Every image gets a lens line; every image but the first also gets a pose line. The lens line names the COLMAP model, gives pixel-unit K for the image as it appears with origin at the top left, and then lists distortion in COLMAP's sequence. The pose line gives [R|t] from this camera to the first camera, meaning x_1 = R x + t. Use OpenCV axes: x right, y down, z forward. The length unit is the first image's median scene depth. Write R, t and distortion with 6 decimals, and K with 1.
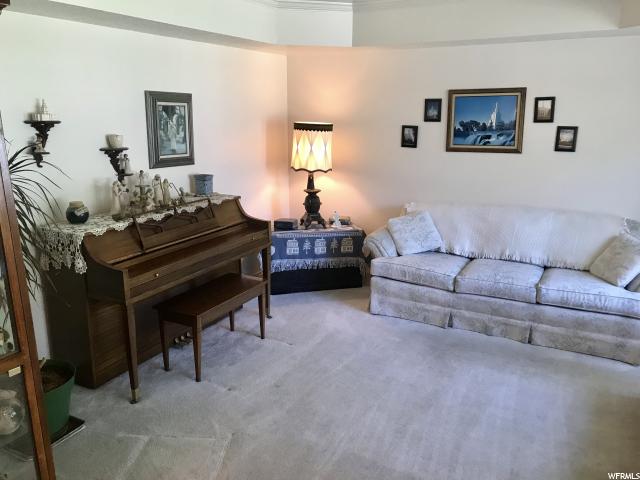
lens RADIAL K [[525.7, 0, 320.0], [0, 525.7, 240.0], [0, 0, 1]] dist [-0.004032, 0.009847]
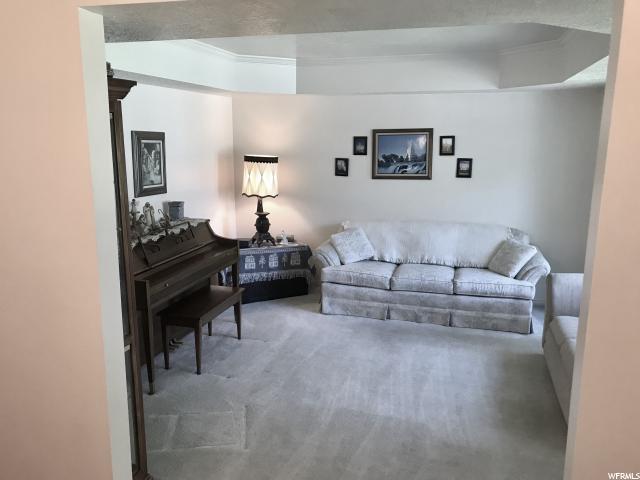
lens RADIAL K [[525.7, 0, 320.0], [0, 525.7, 240.0], [0, 0, 1]] dist [-0.004032, 0.009847]
pose [[0.976721, -0.038235, 0.211078, -0.166148], [0.048543, 0.997857, -0.043873, 0.025718], [-0.208949, 0.053098, 0.976484, -0.191635]]
